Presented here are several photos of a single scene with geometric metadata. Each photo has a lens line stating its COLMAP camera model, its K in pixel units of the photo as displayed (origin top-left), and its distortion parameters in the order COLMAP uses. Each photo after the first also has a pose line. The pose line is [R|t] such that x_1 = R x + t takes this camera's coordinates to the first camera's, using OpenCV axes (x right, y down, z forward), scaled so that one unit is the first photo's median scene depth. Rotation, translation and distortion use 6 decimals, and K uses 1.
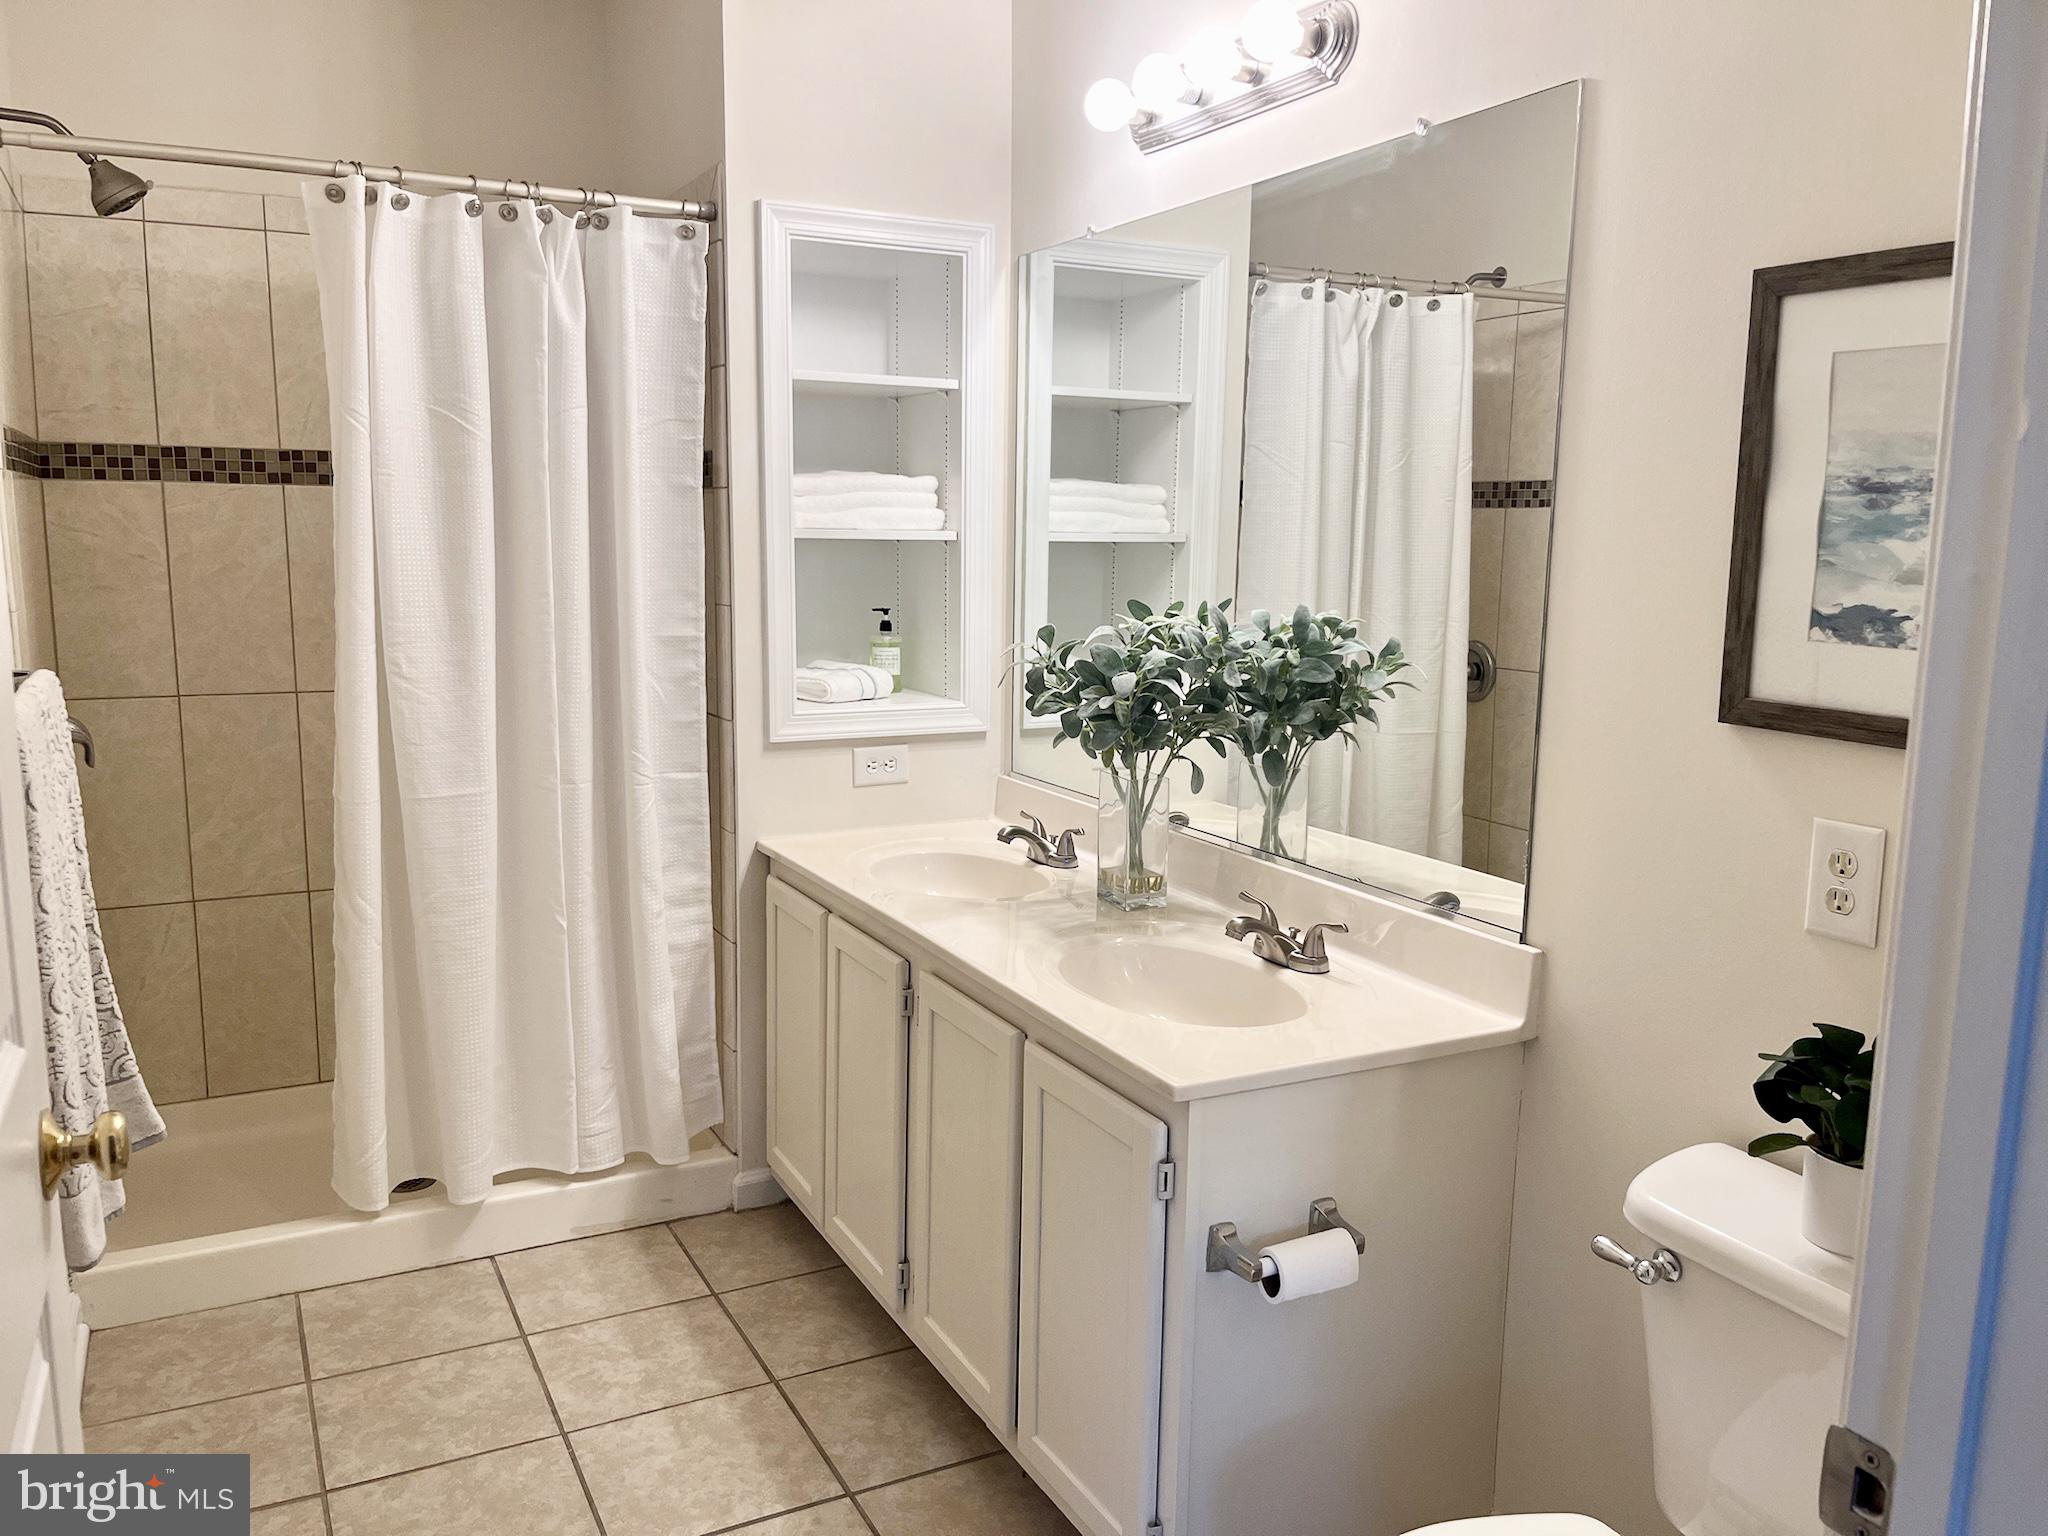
lens RADIAL K [[1565.0, 0, 1023.8], [0, 1565.0, 775.3], [0, 0, 1]] dist [0.062789, -0.090082]
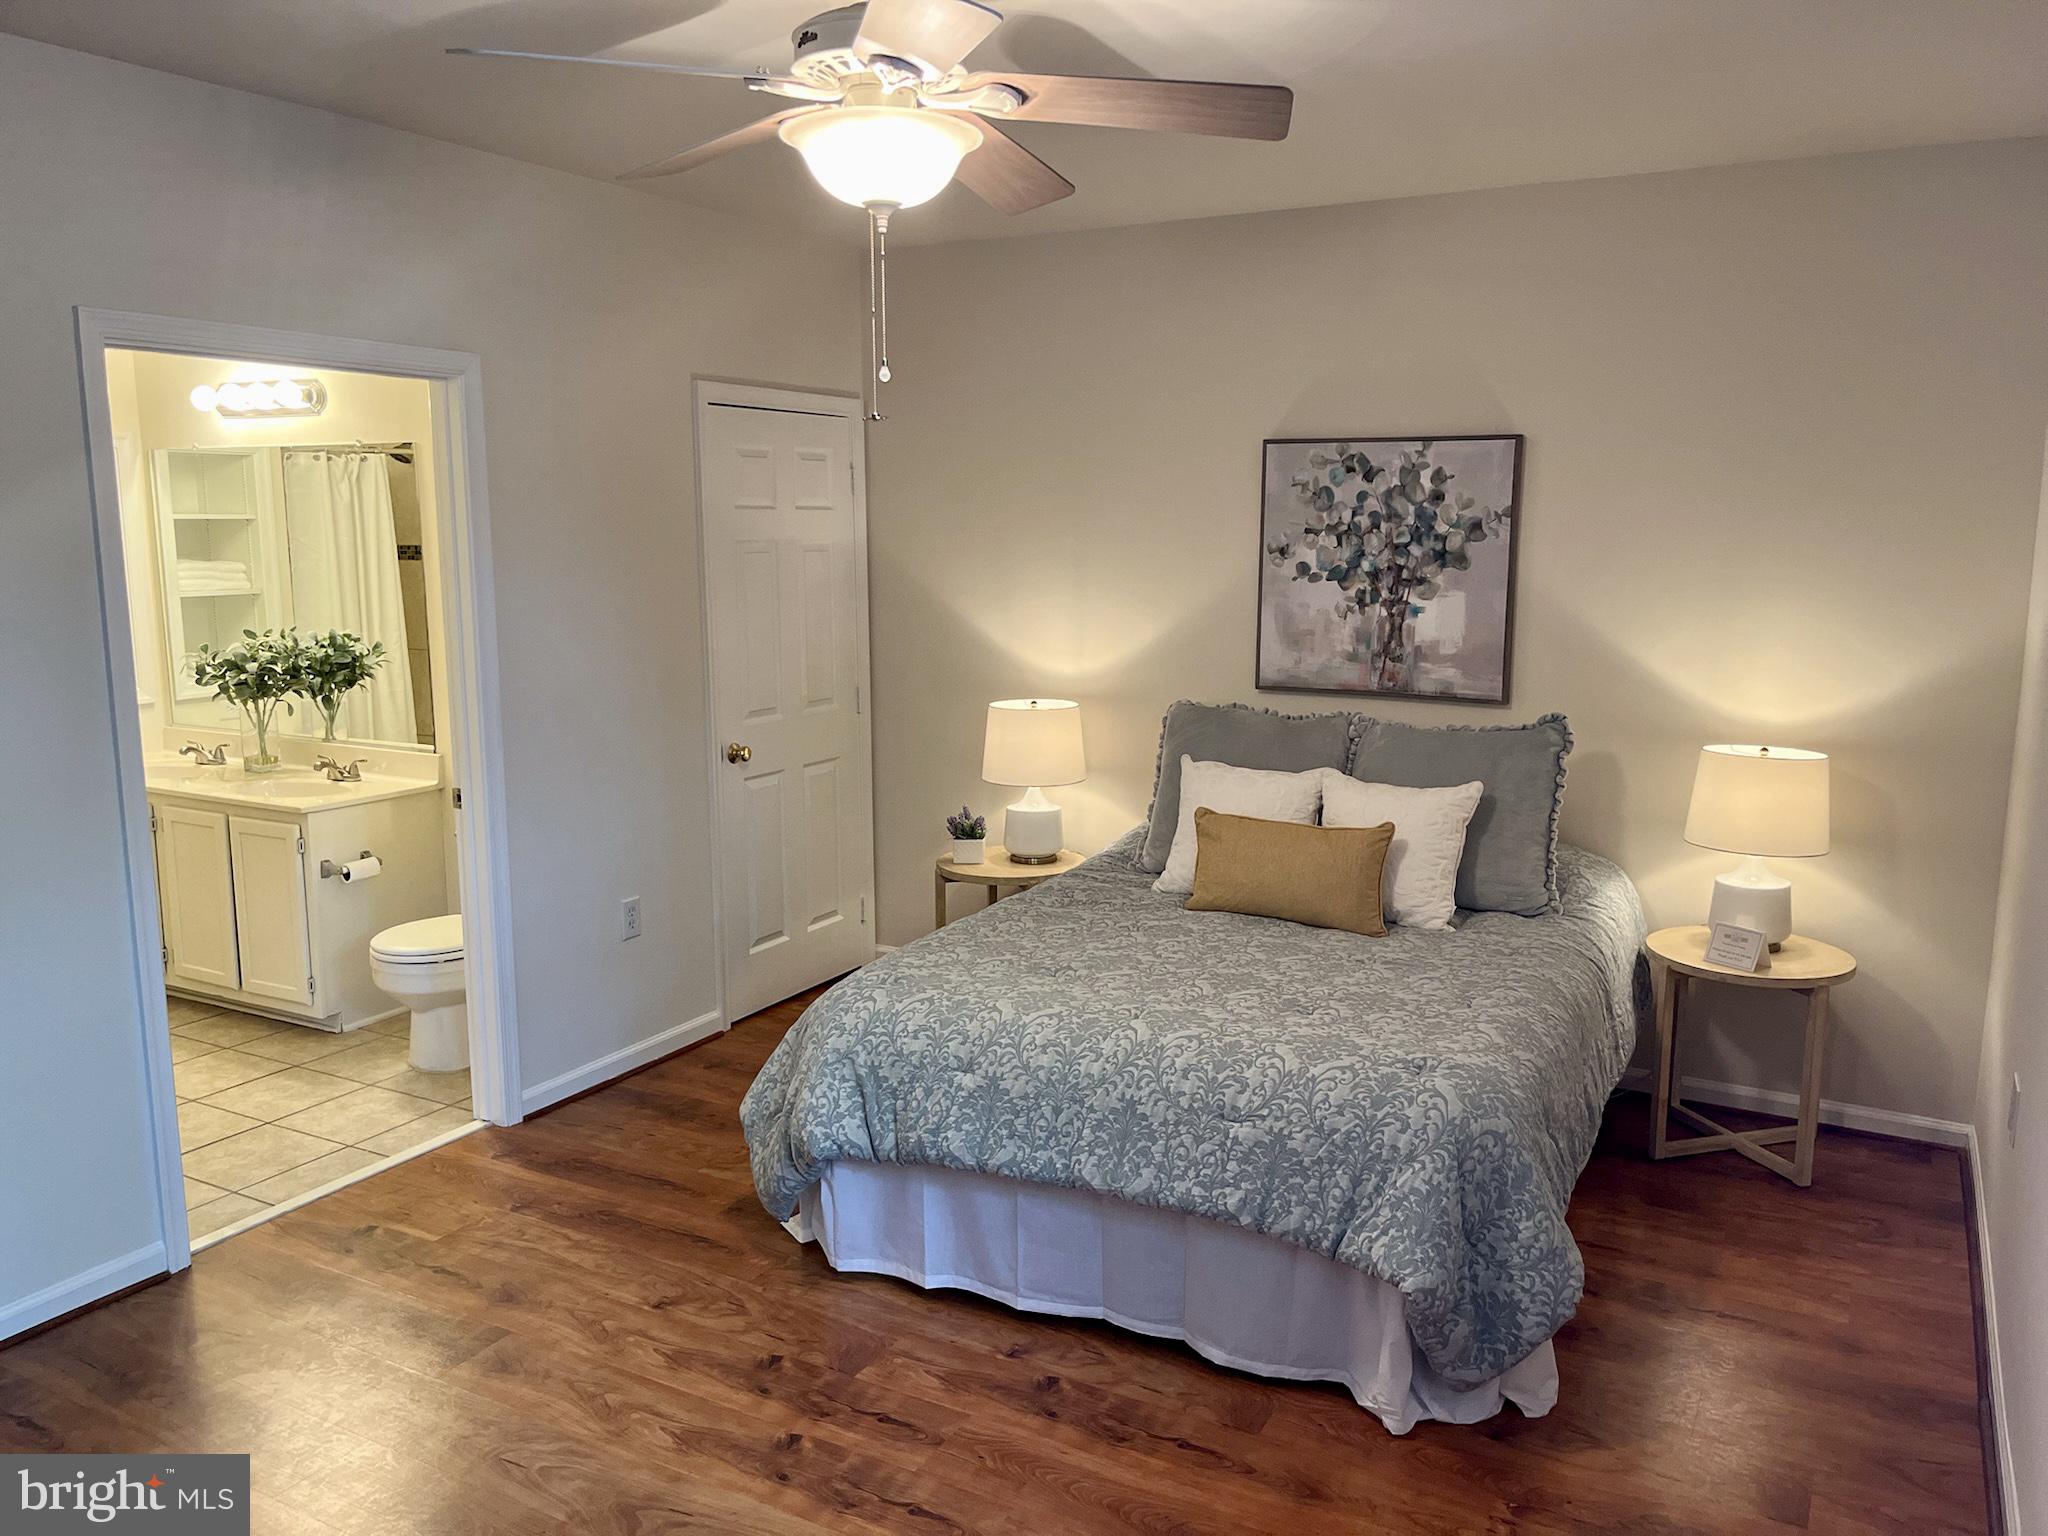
lens RADIAL K [[1565.0, 0, 1023.8], [0, 1565.0, 775.3], [0, 0, 1]] dist [0.062789, -0.090082]
pose [[0.835374, -0.102474, 0.540046, -0.237595], [0.098061, 0.994492, 0.037020, 0.113501], [-0.540864, 0.022032, 0.840821, -1.428949]]
